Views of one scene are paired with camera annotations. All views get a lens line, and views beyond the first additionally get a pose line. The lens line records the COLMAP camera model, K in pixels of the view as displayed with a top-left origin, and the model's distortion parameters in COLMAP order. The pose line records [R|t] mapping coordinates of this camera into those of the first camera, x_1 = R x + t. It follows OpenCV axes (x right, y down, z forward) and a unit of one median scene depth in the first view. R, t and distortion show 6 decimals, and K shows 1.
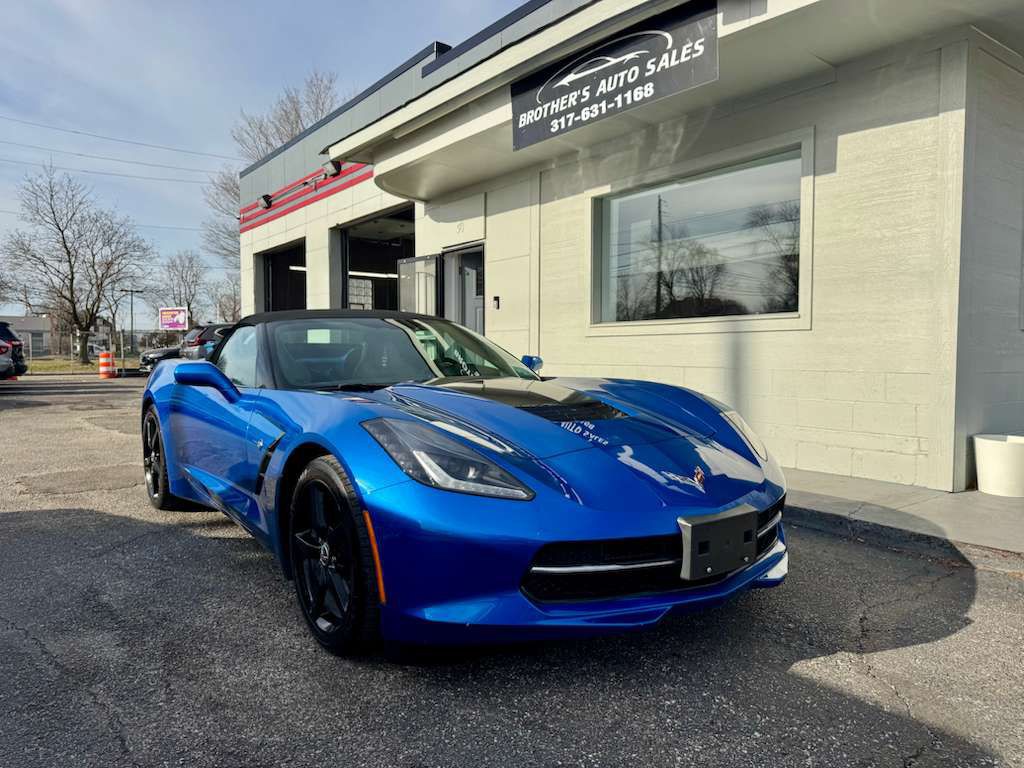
lens RADIAL K [[723.2, 0, 518.5], [0, 723.2, 387.5], [0, 0, 1]] dist [0.016446, -0.022556]
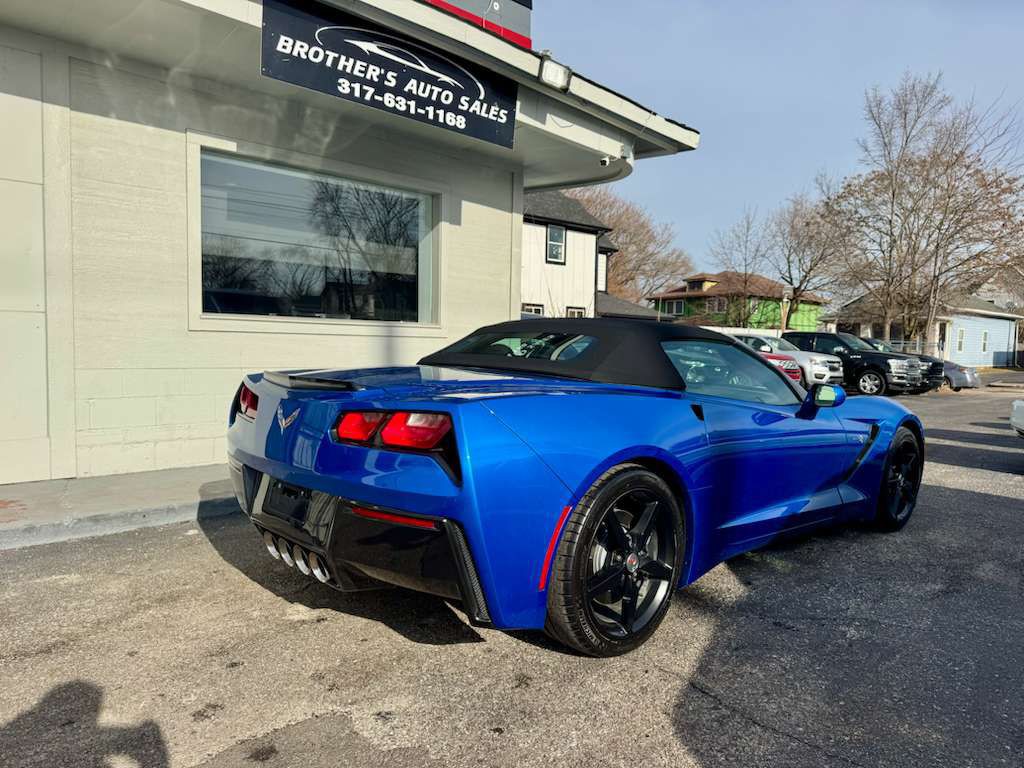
lens RADIAL K [[723.2, 0, 509.1], [0, 723.2, 387.7], [0, 0, 1]] dist [0.016446, -0.022556]
pose [[-0.108718, -0.060698, 0.992218, -0.862419], [0.026834, 0.997591, 0.063967, -0.064028], [-0.993710, 0.033579, -0.106827, 0.950744]]
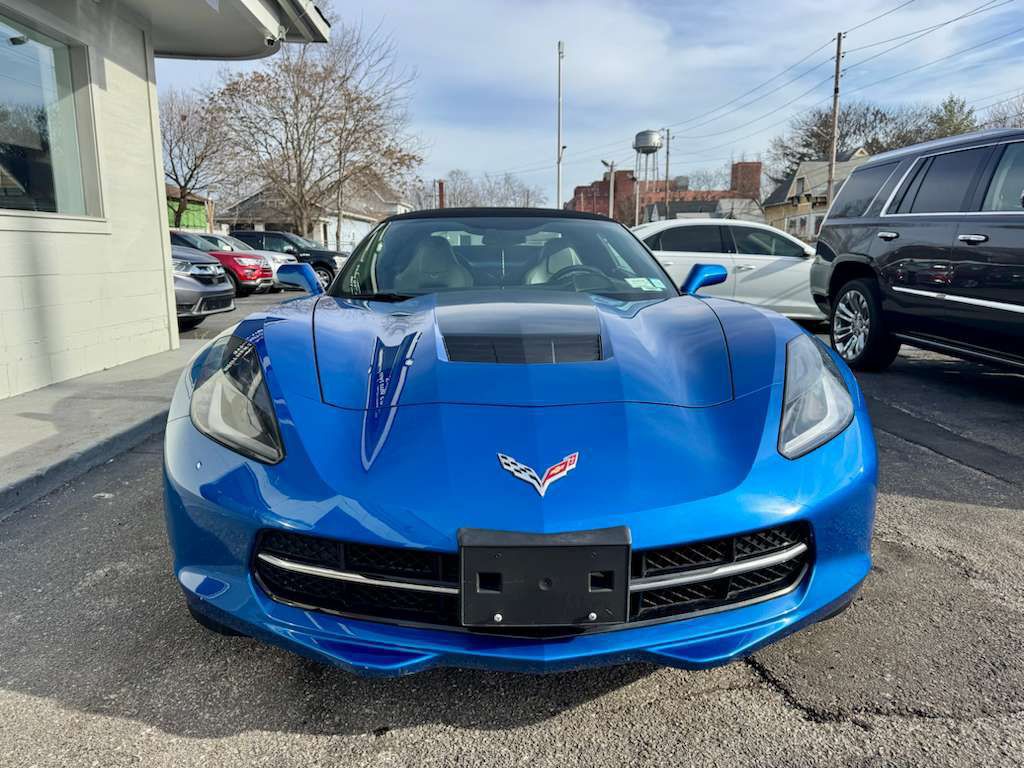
lens RADIAL K [[723.2, 0, 515.1], [0, 723.2, 382.4], [0, 0, 1]] dist [0.016446, -0.022556]
pose [[-0.810547, -0.100849, 0.576925, -0.669687], [0.031043, 0.976281, 0.214272, -0.070432], [-0.584850, 0.191587, -0.788191, 1.420225]]
